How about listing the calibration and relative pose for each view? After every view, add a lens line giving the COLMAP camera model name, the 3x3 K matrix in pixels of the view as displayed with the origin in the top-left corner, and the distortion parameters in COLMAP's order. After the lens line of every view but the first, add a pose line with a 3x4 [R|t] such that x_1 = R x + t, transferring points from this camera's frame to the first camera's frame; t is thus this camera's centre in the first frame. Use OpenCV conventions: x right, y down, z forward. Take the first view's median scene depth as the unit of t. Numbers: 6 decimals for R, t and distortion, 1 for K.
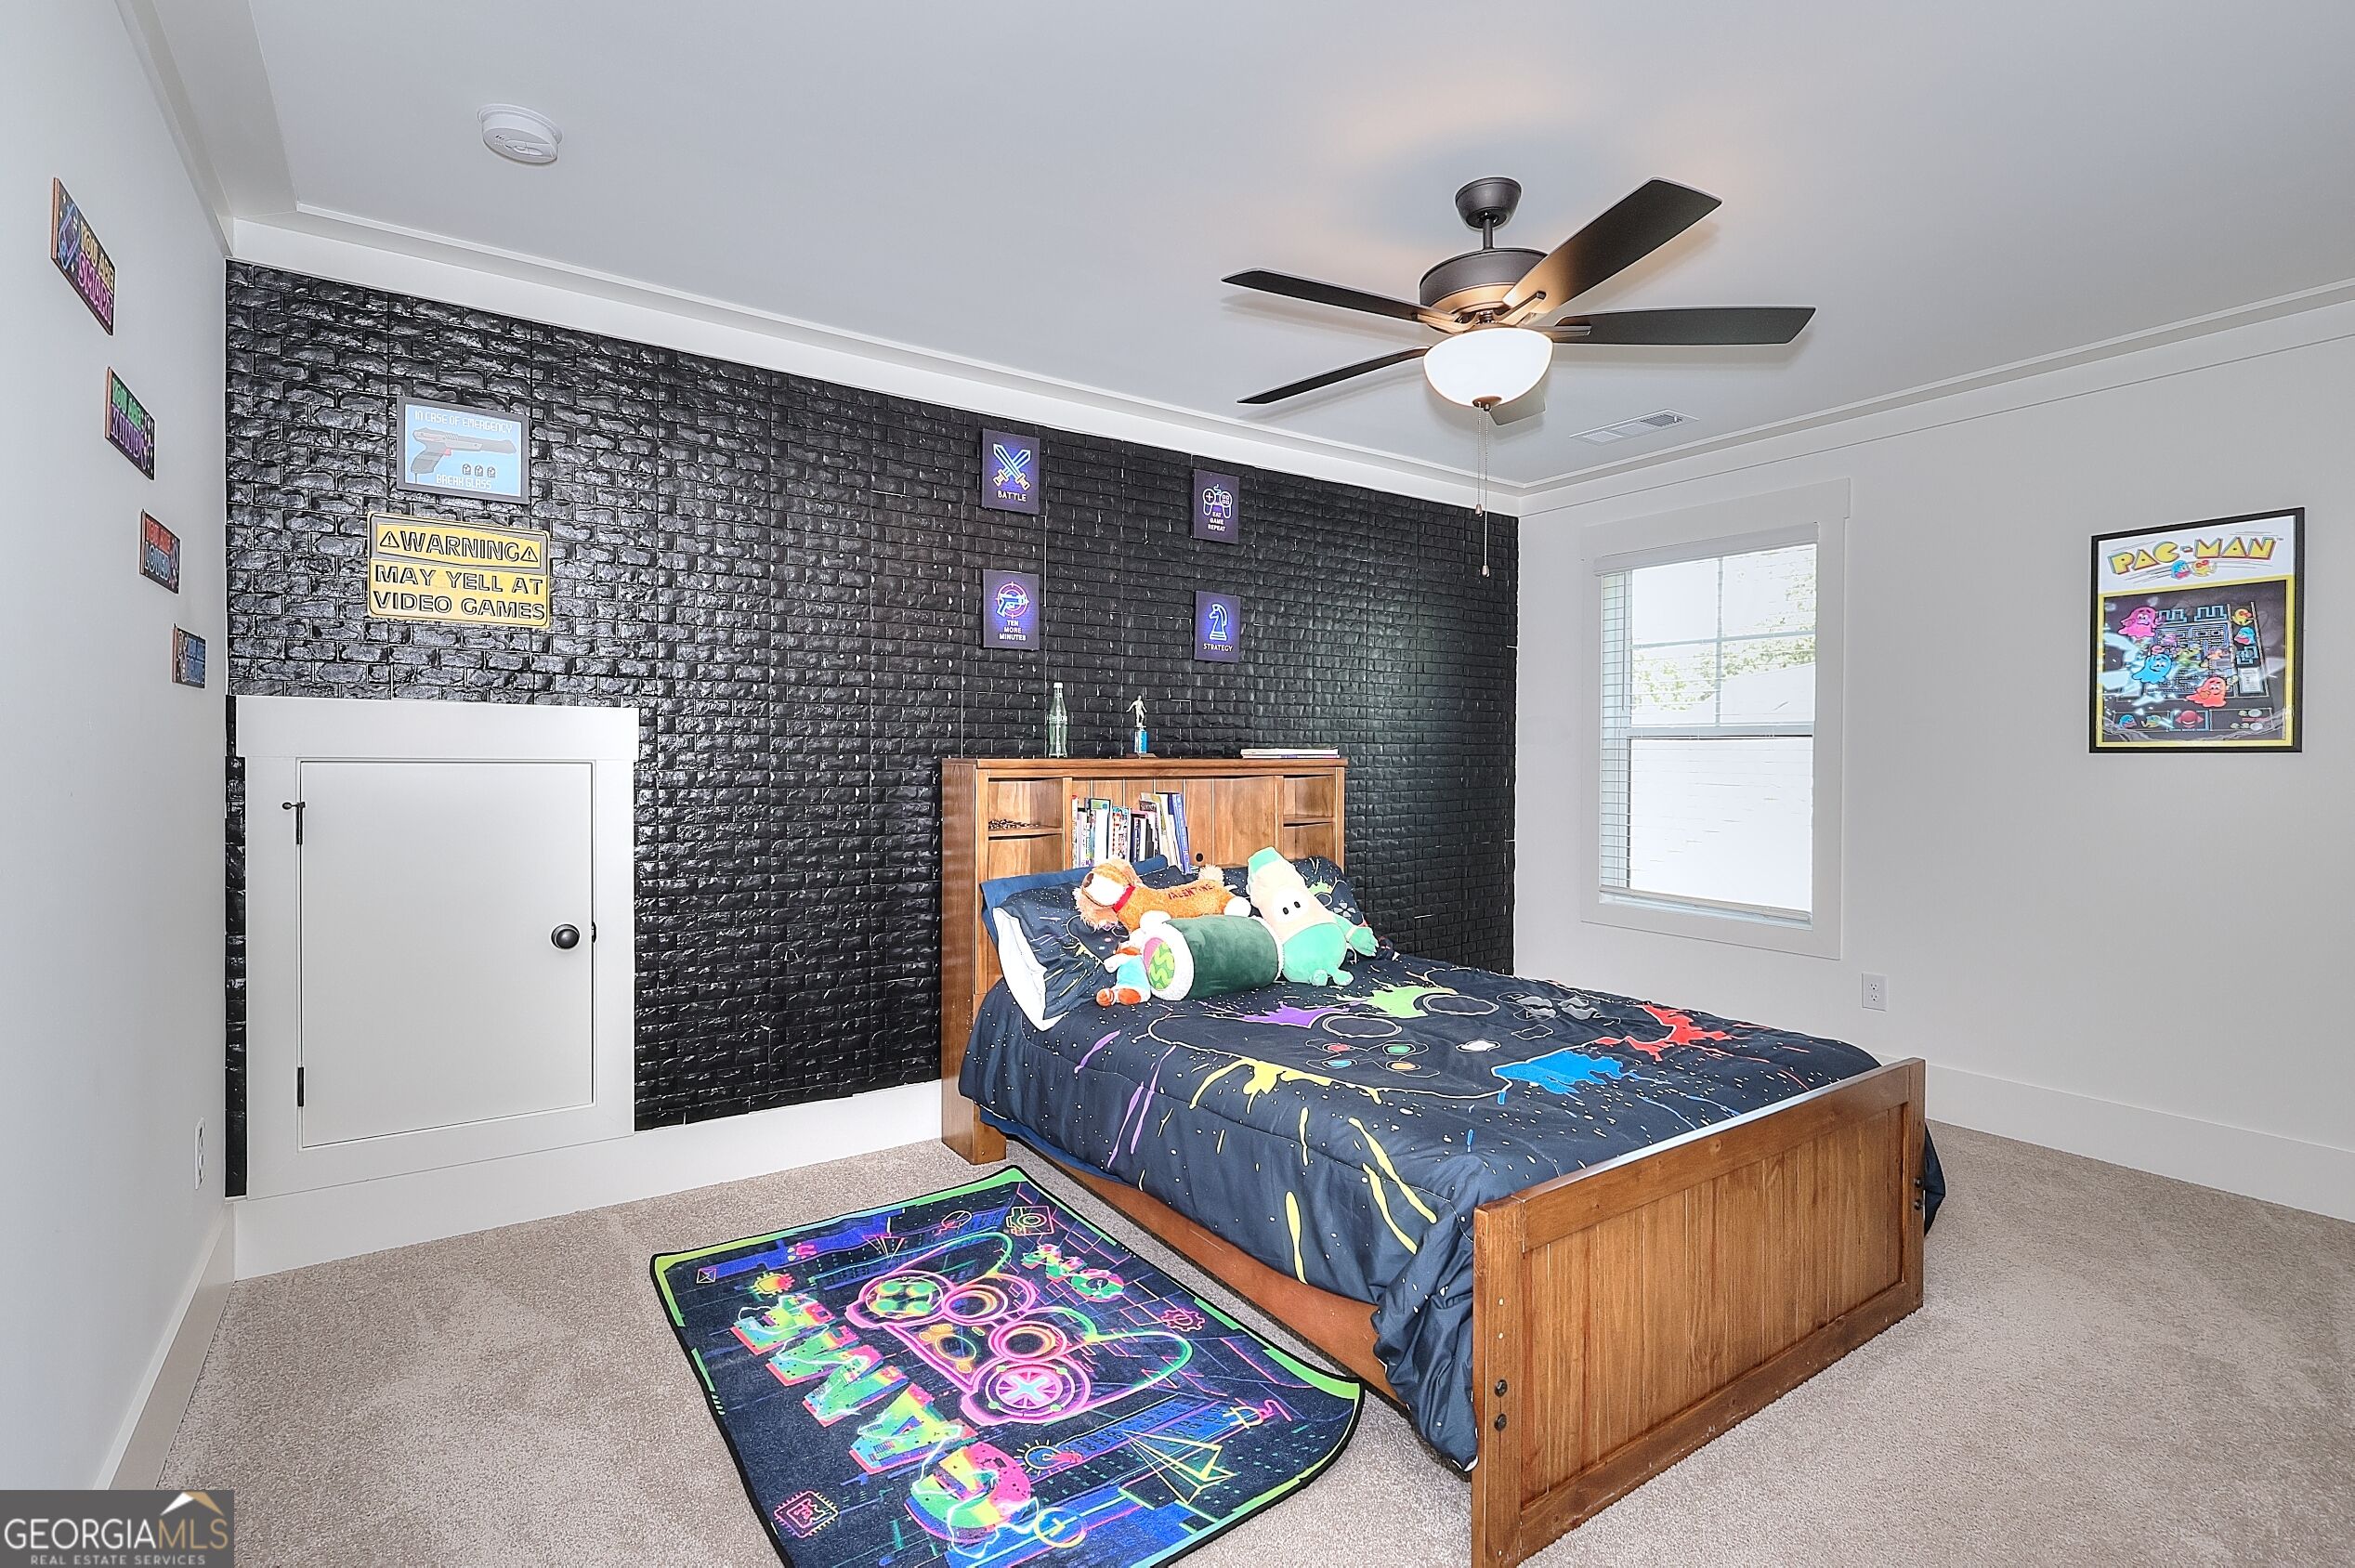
lens RADIAL K [[1086.5, 0, 1174.0], [0, 1086.5, 770.1], [0, 0, 1]] dist [-0.010791, 0.003474]
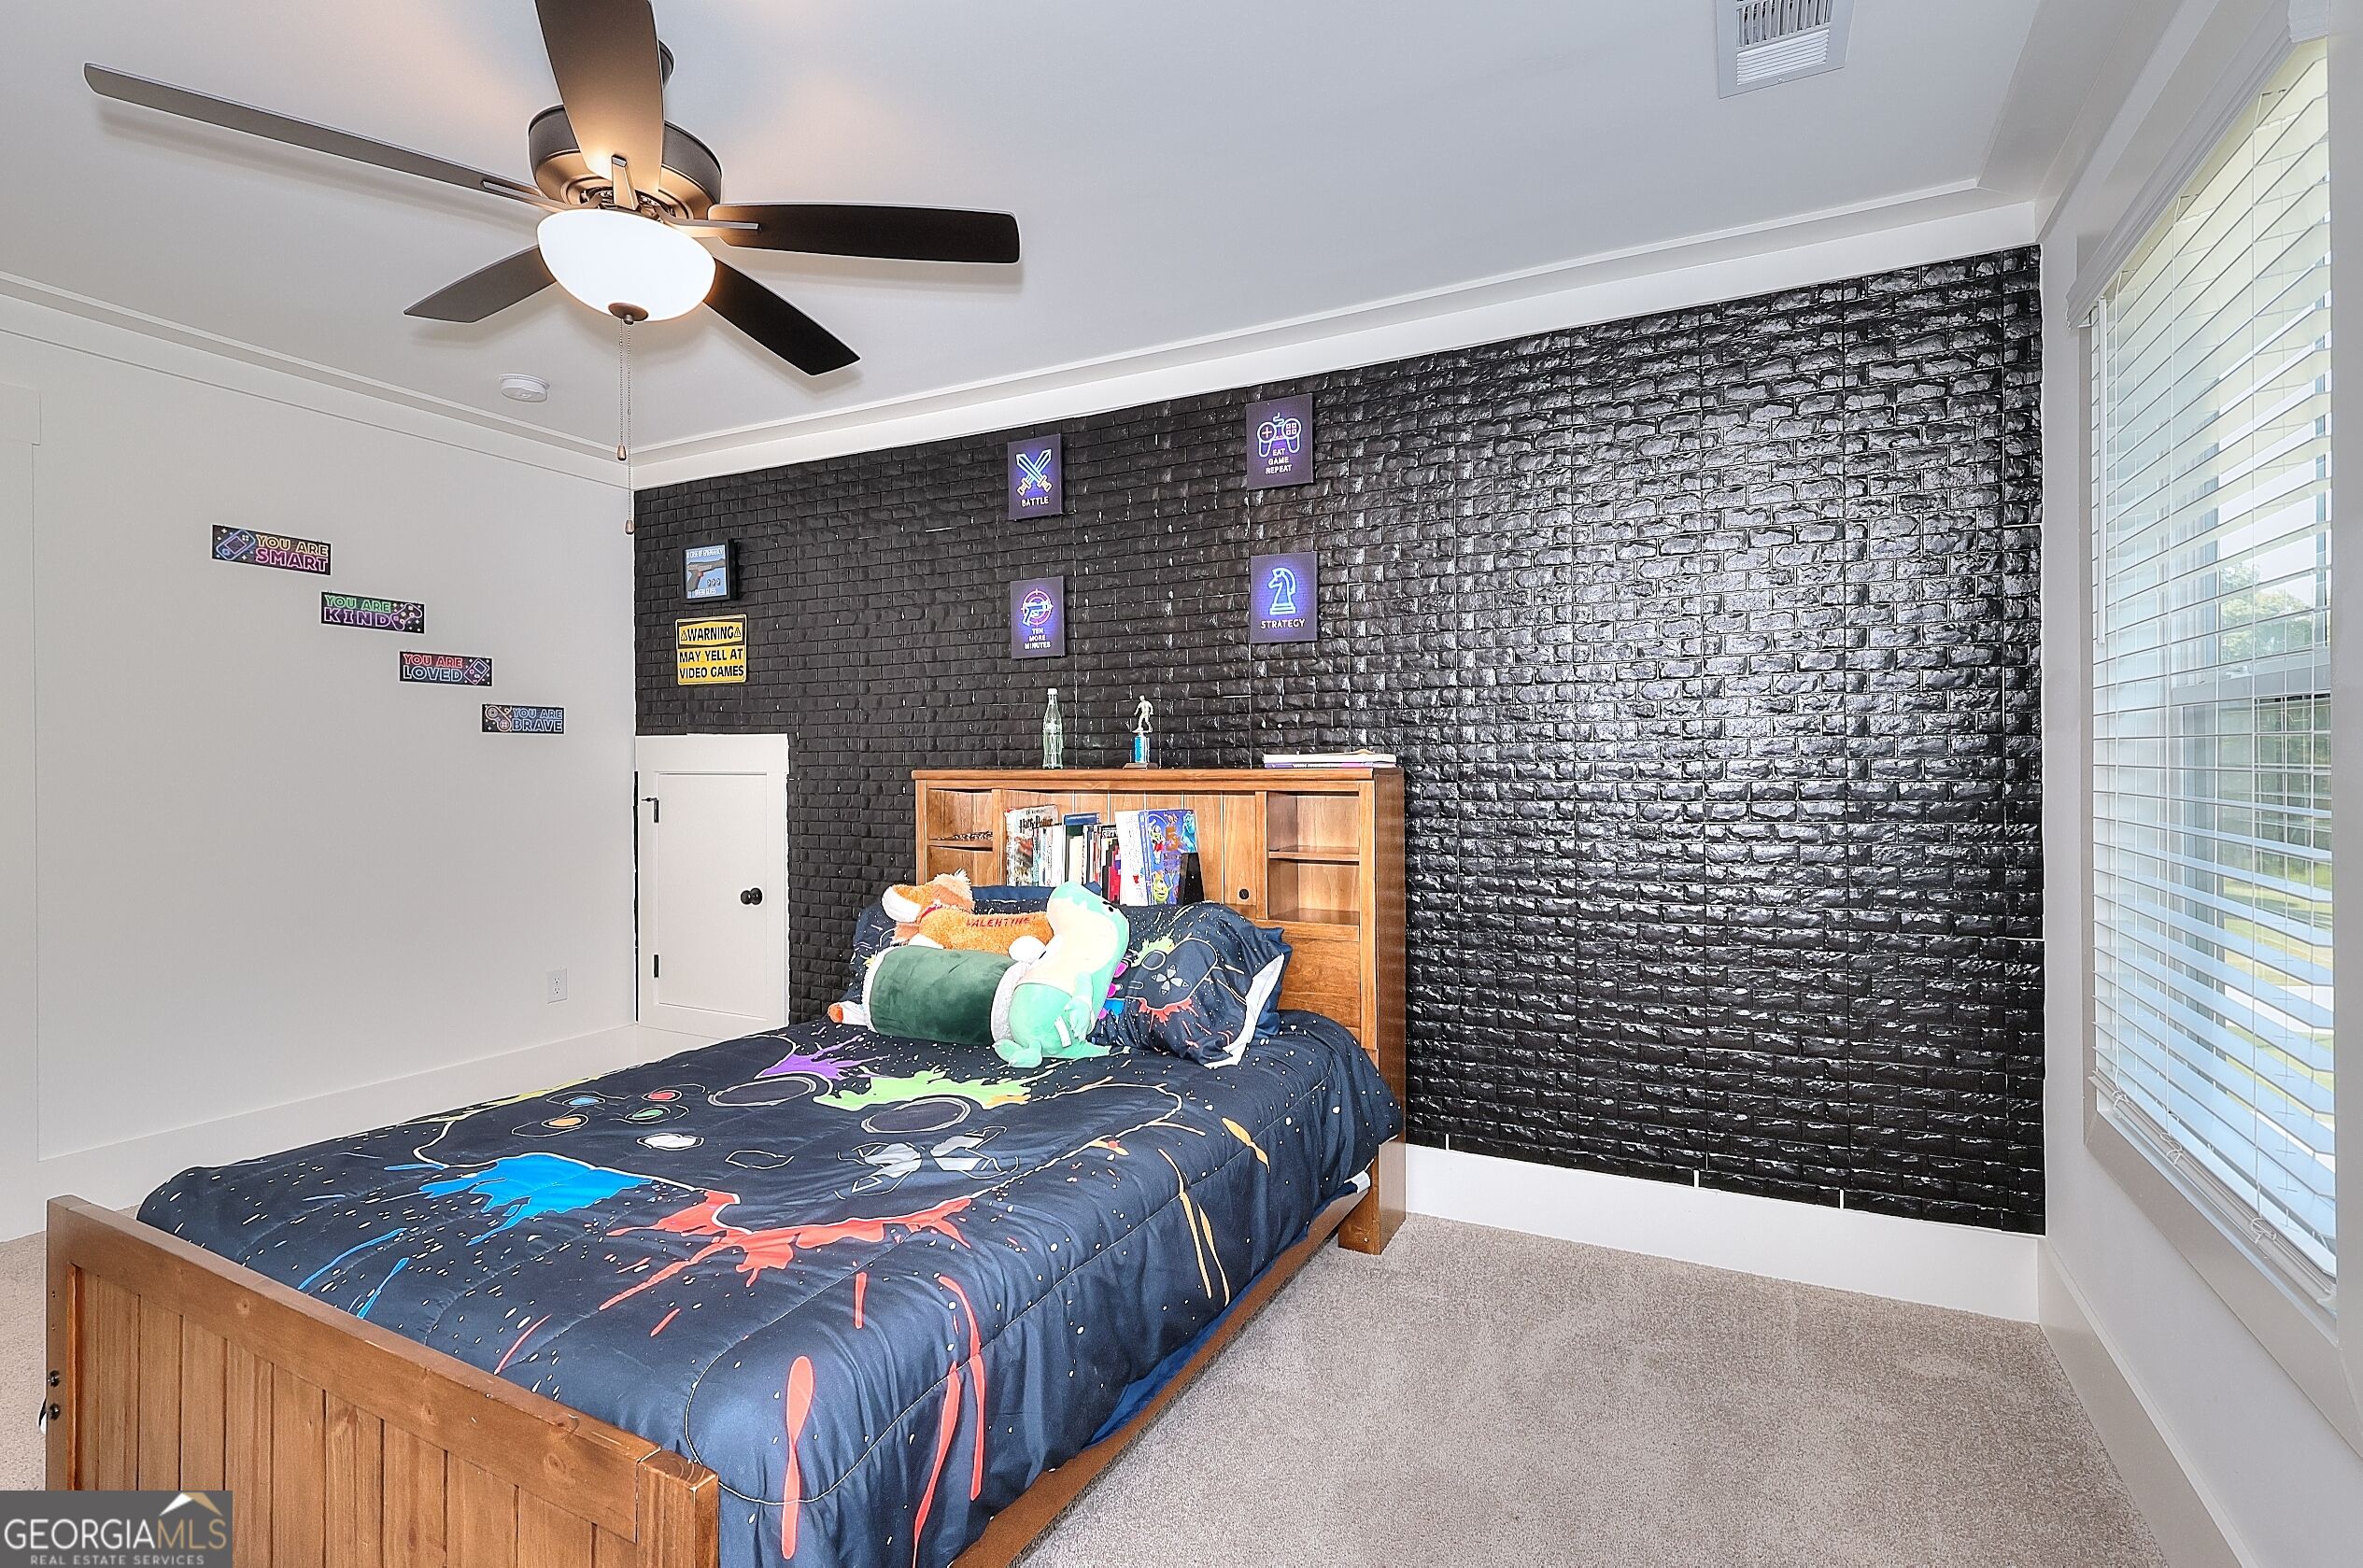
lens RADIAL K [[1216.1, 0, 1180.3], [0, 1216.1, 768.6], [0, 0, 1]] dist [0.014611, 0.000357]
pose [[0.425697, -0.002862, -0.904861, 0.174507], [-0.004024, 0.999979, -0.005056, -0.001245], [0.904857, 0.005794, 0.425677, 0.126420]]
